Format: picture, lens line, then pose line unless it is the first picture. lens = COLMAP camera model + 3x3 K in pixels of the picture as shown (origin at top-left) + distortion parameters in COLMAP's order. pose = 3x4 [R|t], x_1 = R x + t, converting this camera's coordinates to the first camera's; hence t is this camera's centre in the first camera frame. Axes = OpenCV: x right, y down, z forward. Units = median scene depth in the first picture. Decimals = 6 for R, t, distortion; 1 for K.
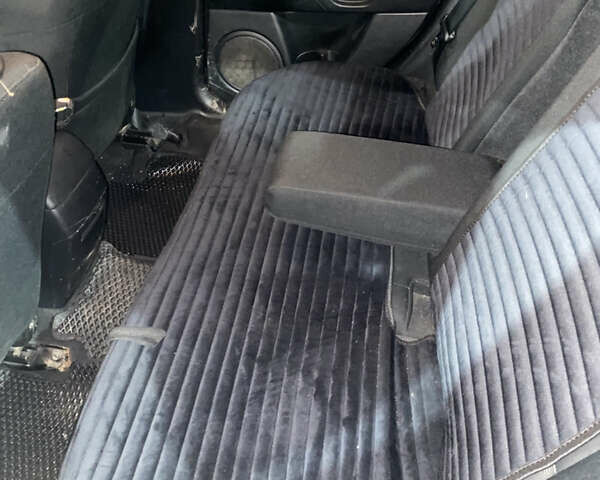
lens RADIAL K [[599.1, 0, 300.0], [0, 599.1, 240.0], [0, 0, 1]] dist [0.117911, -0.223644]
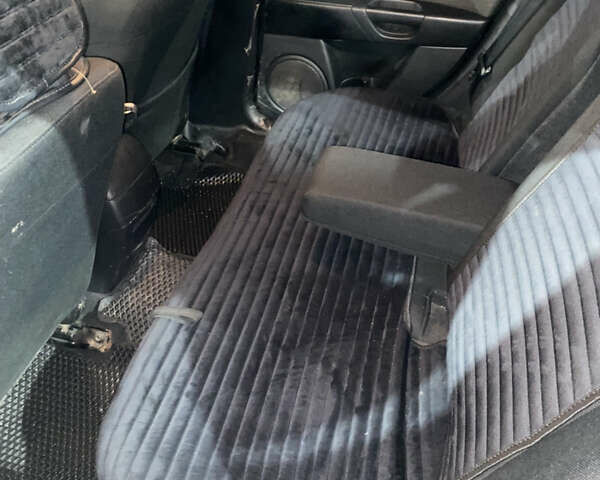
lens RADIAL K [[599.1, 0, 300.0], [0, 599.1, 240.0], [0, 0, 1]] dist [0.117911, -0.223644]
pose [[0.995349, 0.077457, -0.057283, 0.008395], [-0.079919, 0.995916, -0.042014, 0.041935], [0.053794, 0.046397, 0.997474, -0.090932]]
